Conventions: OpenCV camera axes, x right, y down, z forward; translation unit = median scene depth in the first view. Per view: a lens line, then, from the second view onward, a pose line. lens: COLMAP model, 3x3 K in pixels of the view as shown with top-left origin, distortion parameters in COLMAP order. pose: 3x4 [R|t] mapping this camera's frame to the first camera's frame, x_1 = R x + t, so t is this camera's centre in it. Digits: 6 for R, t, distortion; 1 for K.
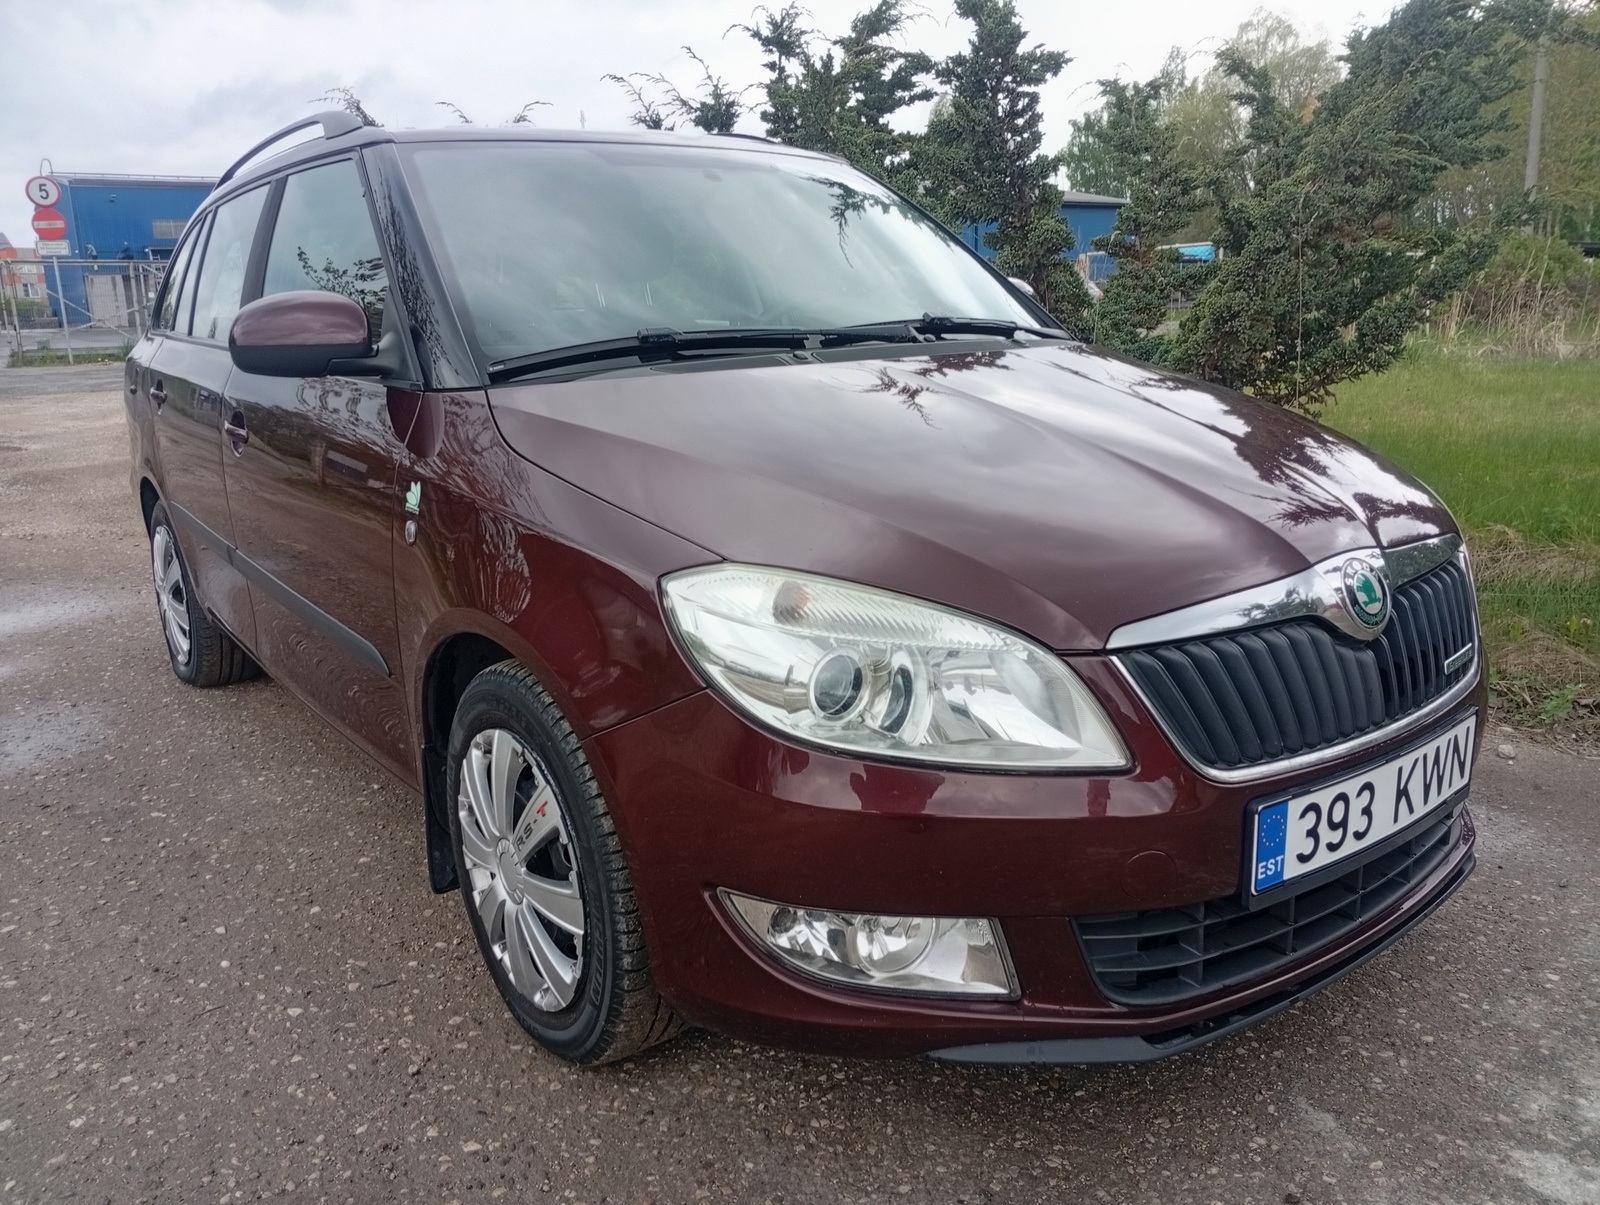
lens RADIAL K [[1270.4, 0, 808.7], [0, 1270.4, 596.9], [0, 0, 1]] dist [-0.091209, 0.057064]
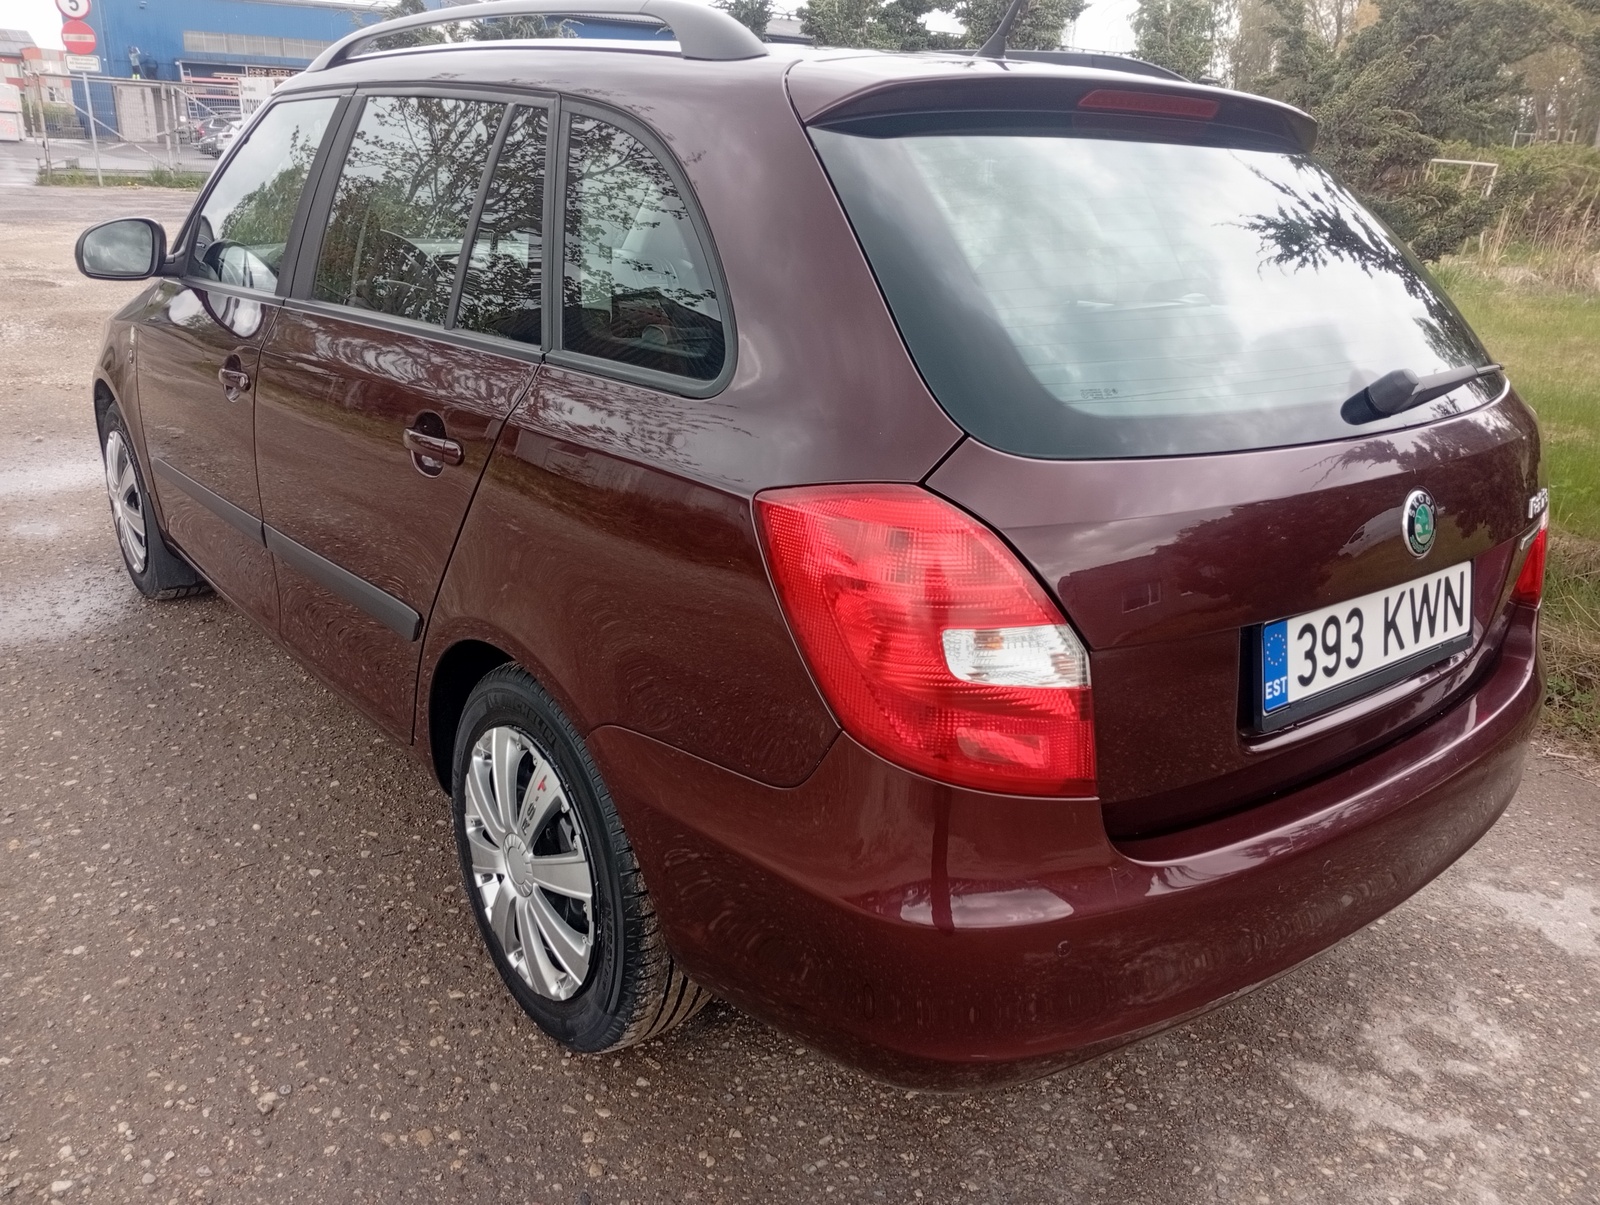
lens RADIAL K [[1270.4, 0, 811.6], [0, 1270.4, 609.7], [0, 0, 1]] dist [-0.091209, 0.057064]
pose [[0.997699, 0.066947, -0.010677, 0.049060], [-0.065329, 0.991512, 0.112408, -0.071257], [0.018112, -0.111452, 0.993605, -0.131469]]
